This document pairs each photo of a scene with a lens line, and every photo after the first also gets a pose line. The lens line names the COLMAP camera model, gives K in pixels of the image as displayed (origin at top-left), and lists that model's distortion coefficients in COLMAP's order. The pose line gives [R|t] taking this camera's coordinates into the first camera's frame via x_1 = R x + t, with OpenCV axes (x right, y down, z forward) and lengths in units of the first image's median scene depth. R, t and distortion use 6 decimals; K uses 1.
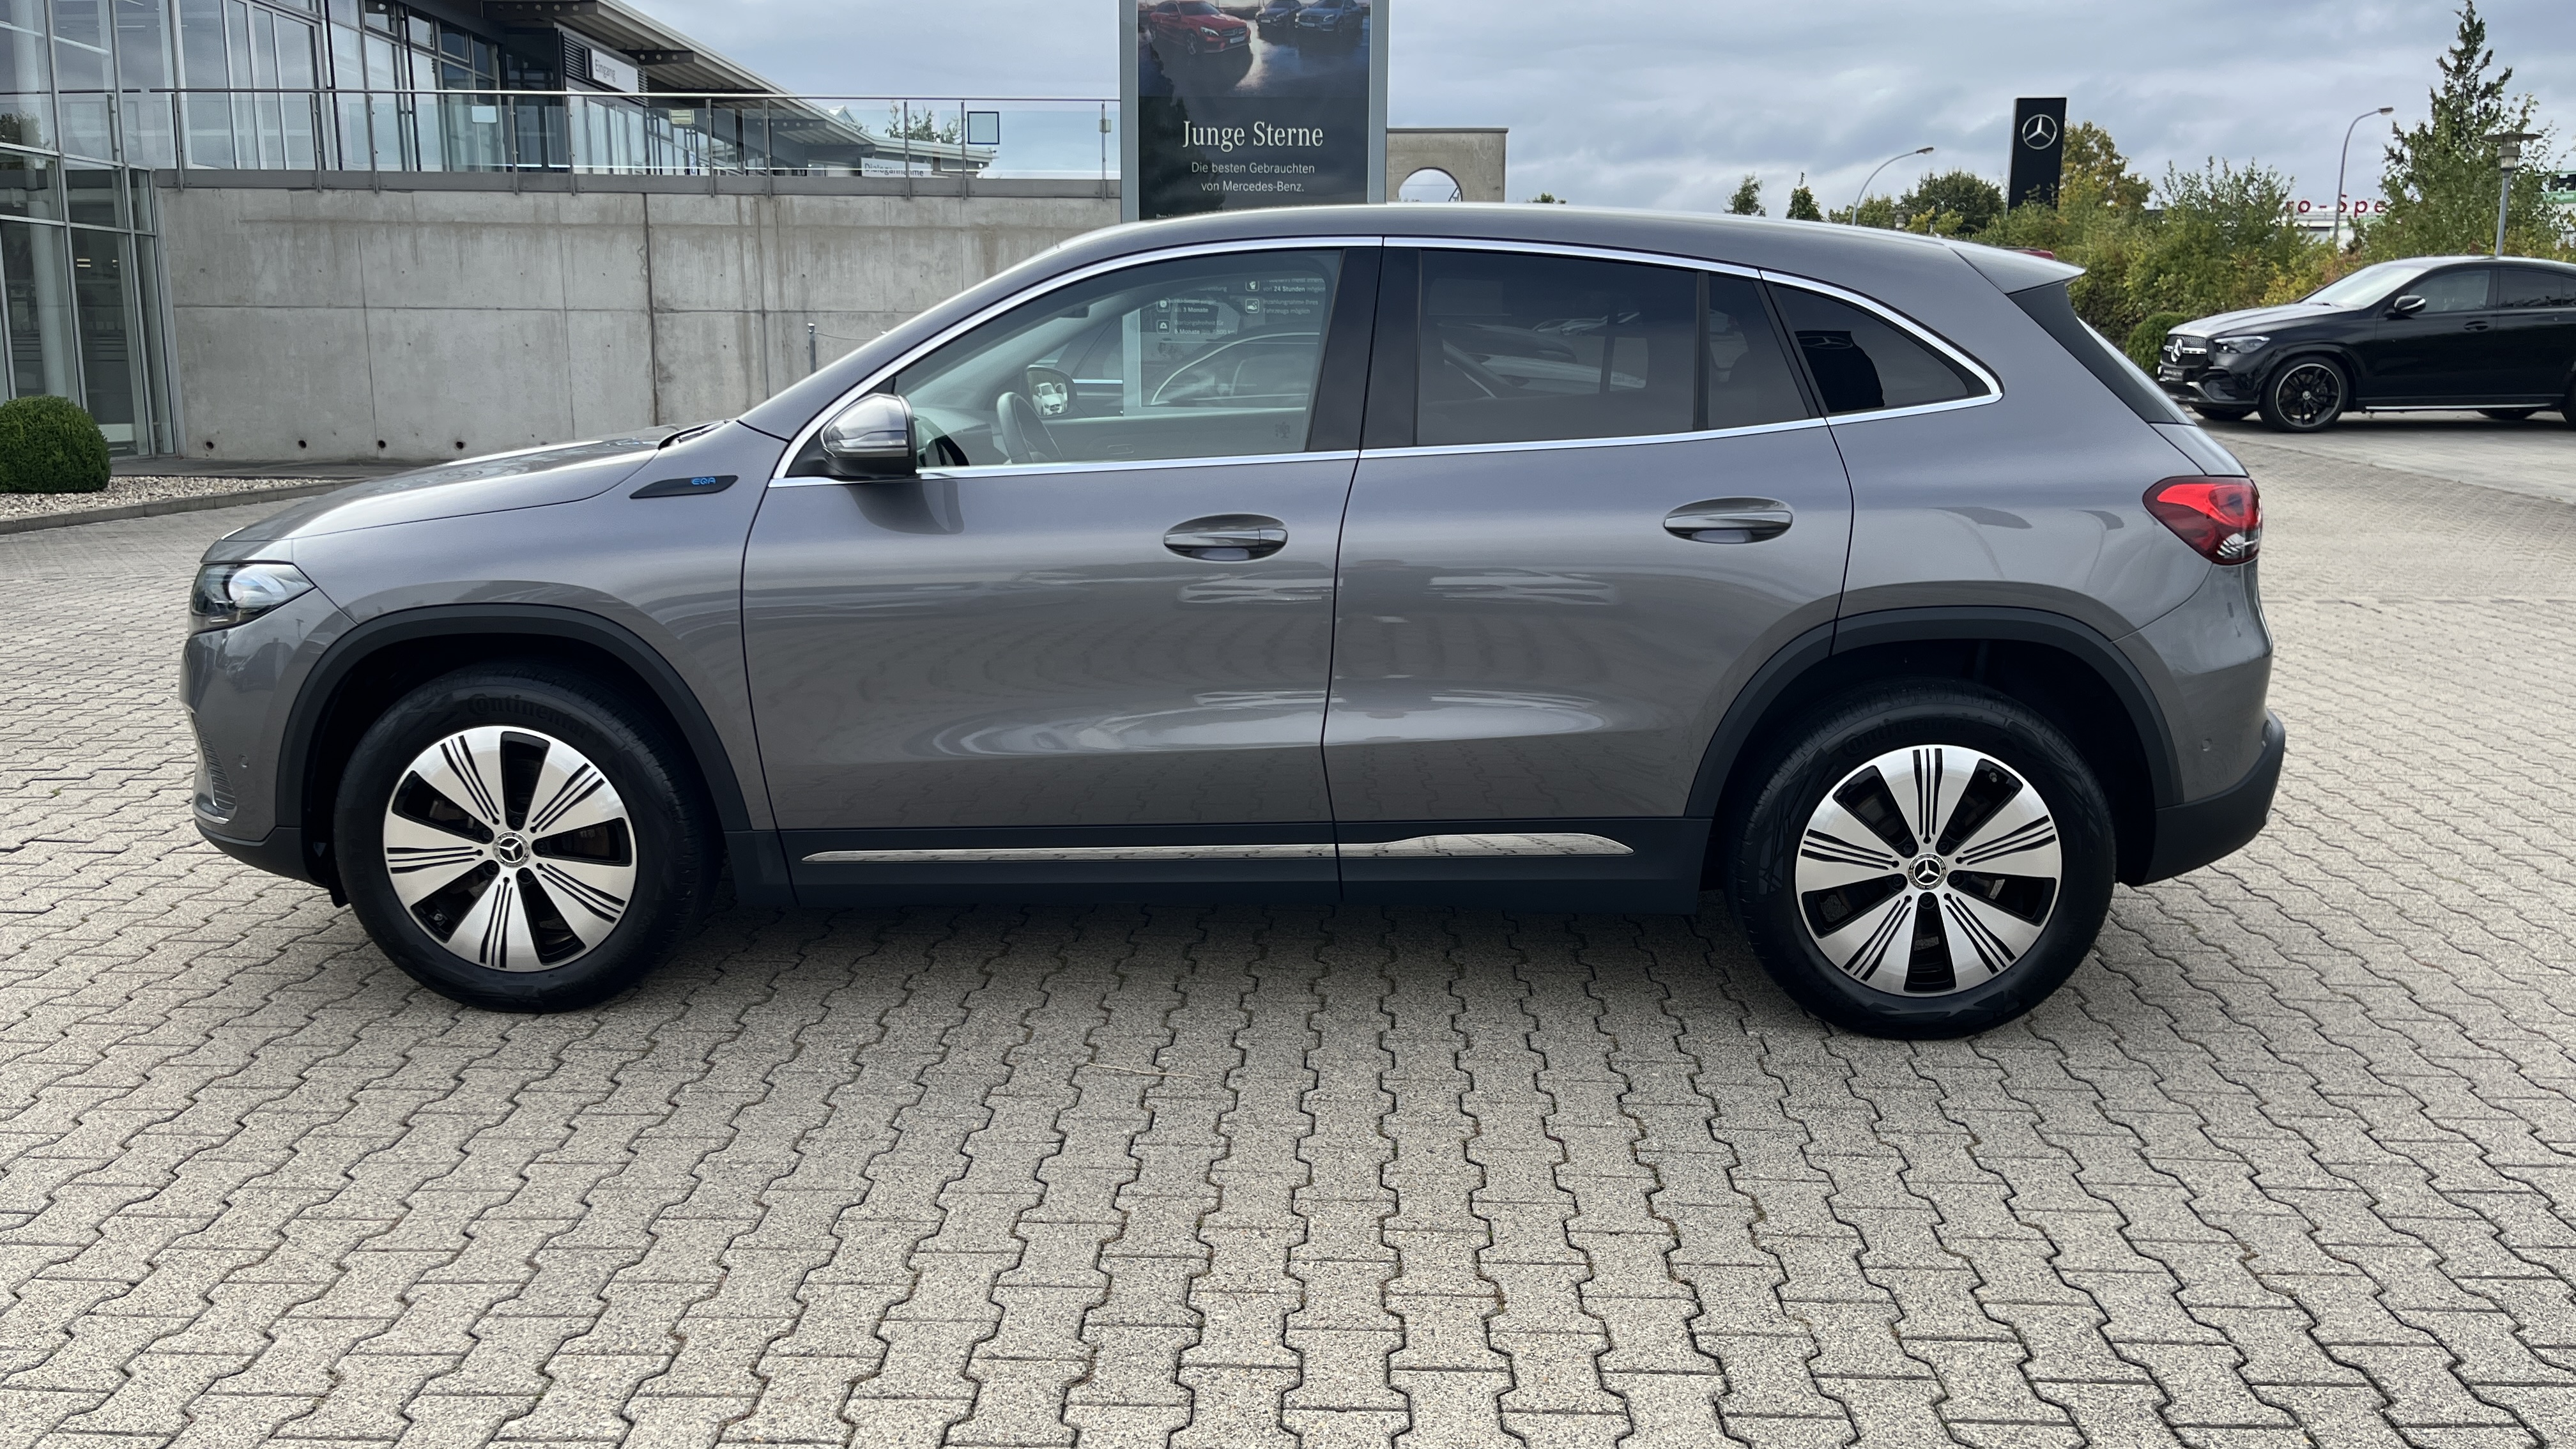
lens RADIAL K [[1945.7, 0, 1319.2], [0, 1945.7, 735.3], [0, 0, 1]] dist [0.062015, -0.090671]
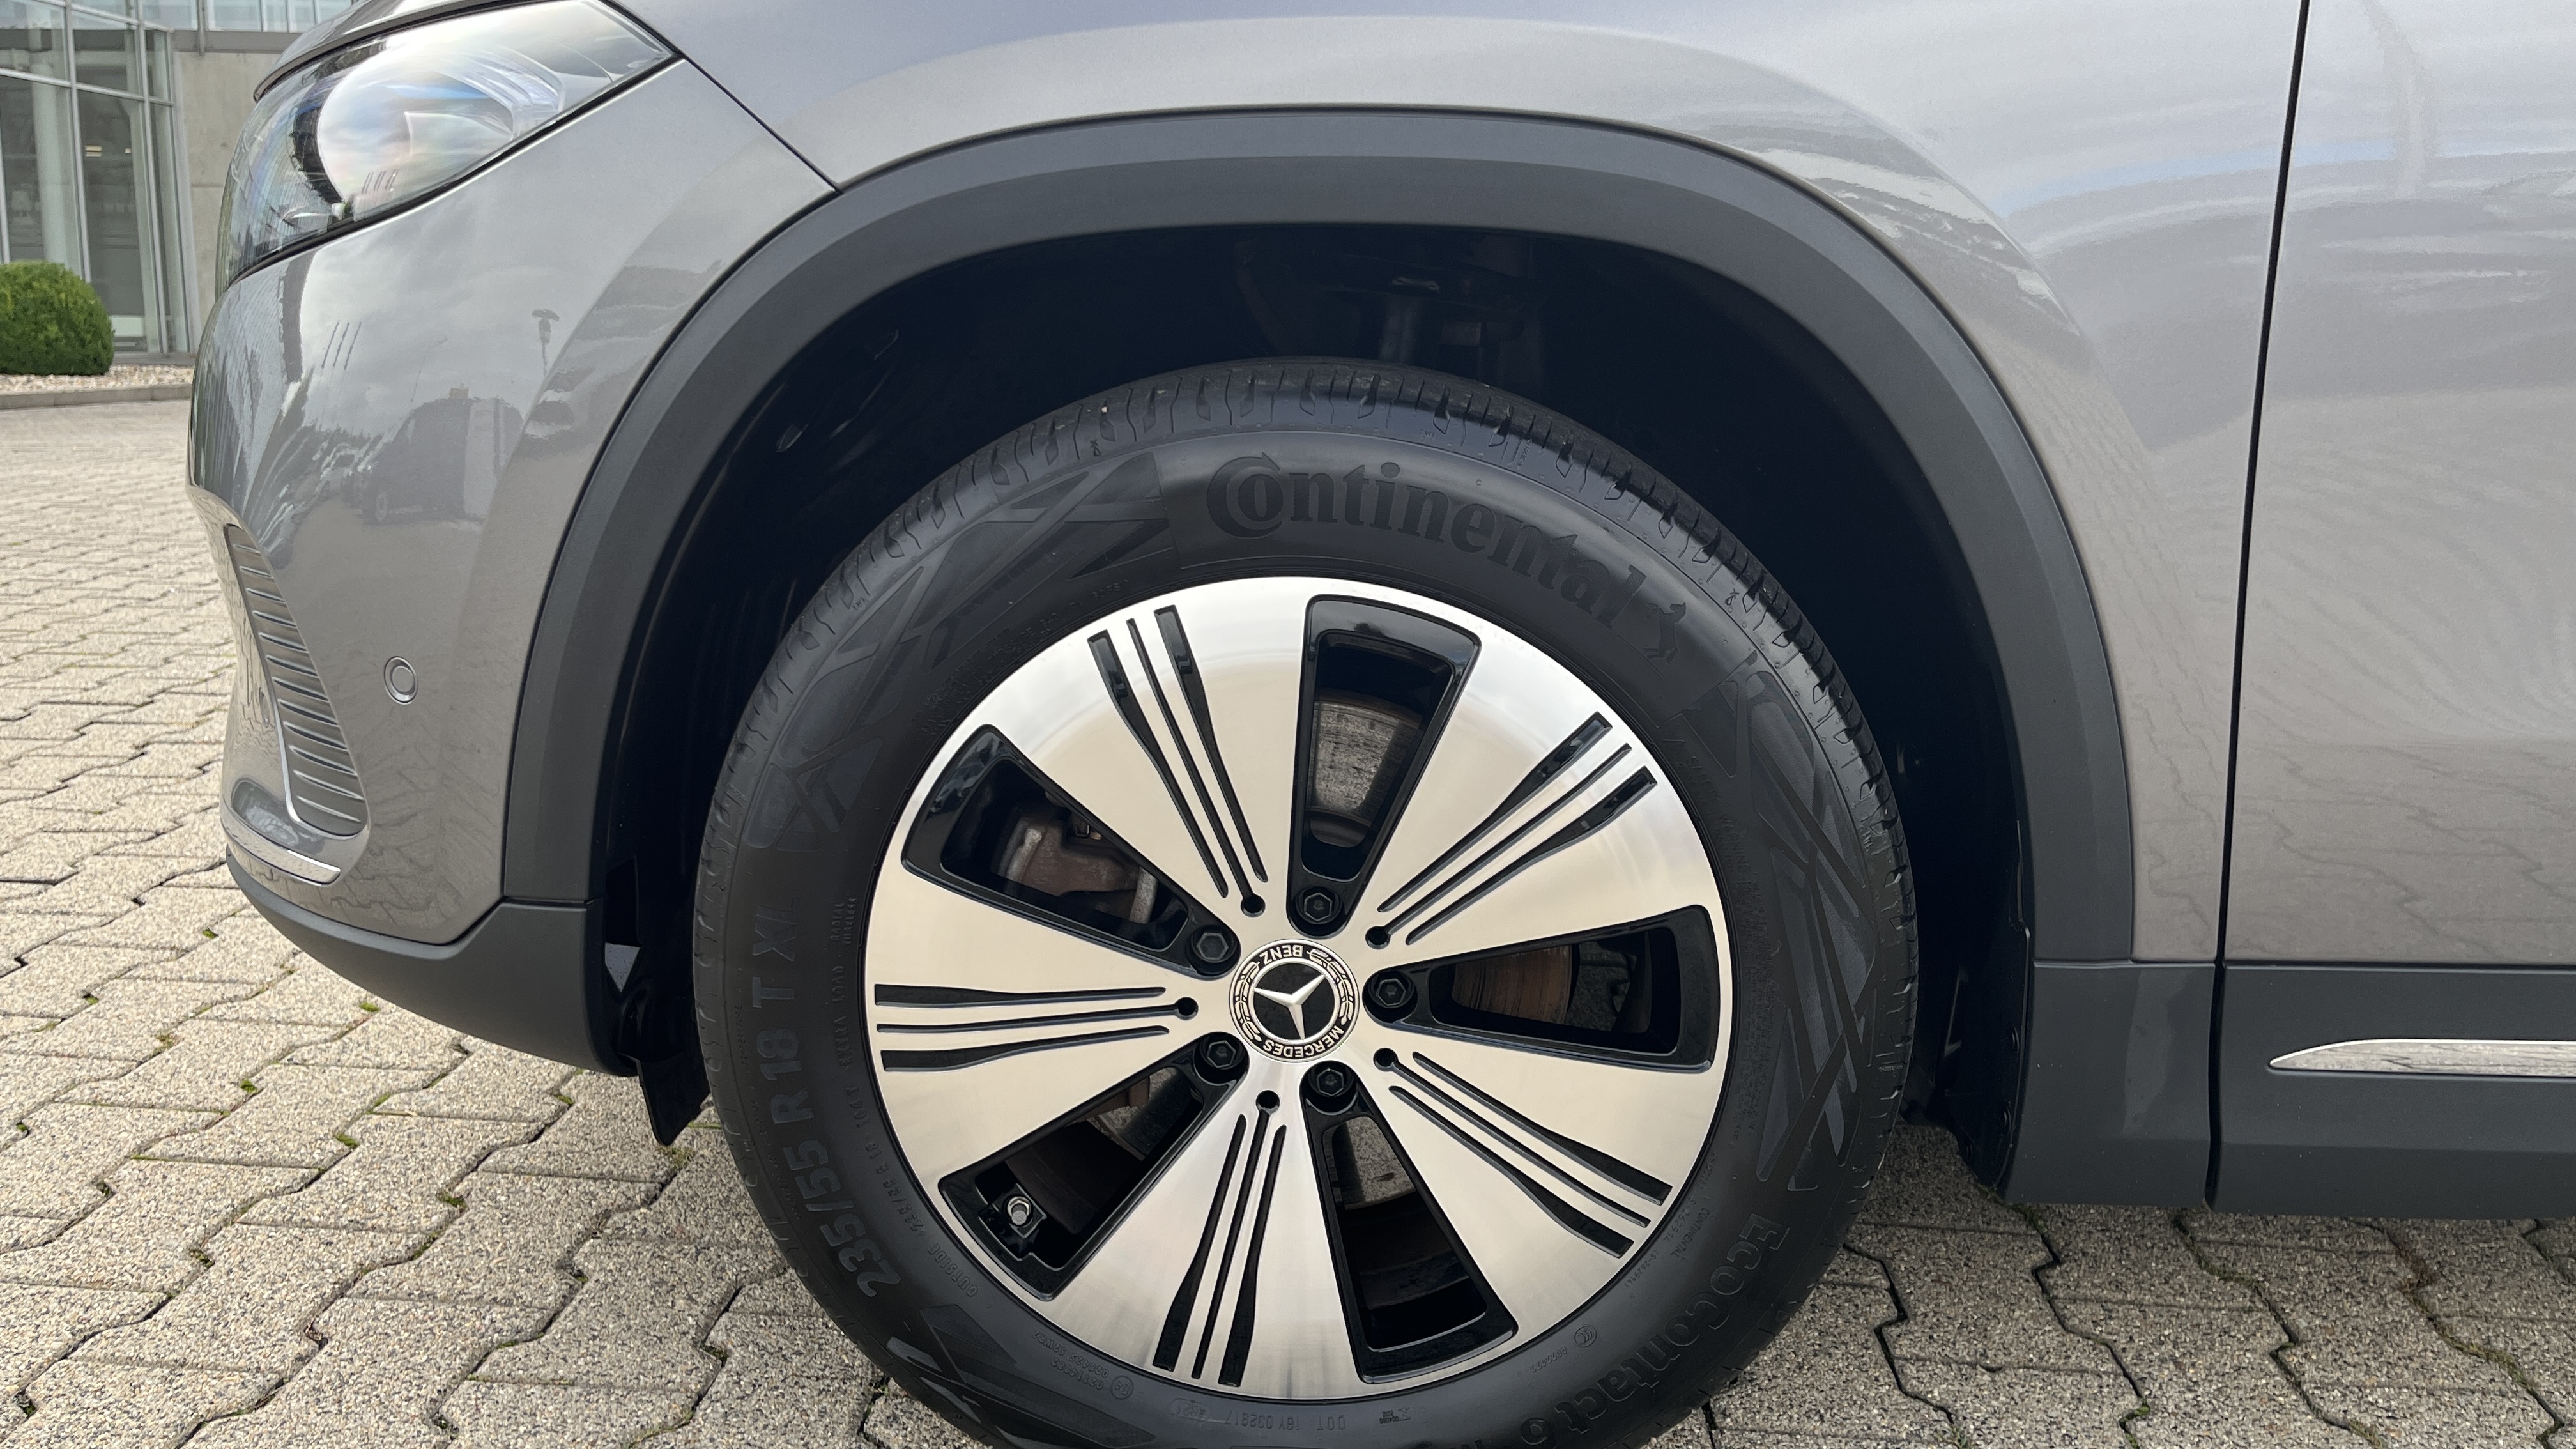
lens RADIAL K [[1931.5, 0, 1288.0], [0, 1931.5, 724.5], [0, 0, 1]] dist [0.052455, -0.088431]
pose [[0.999670, 0.023112, -0.011178, -0.407810], [-0.022971, 0.999656, 0.012638, 0.013011], [0.011467, -0.012377, 0.999858, 0.704885]]
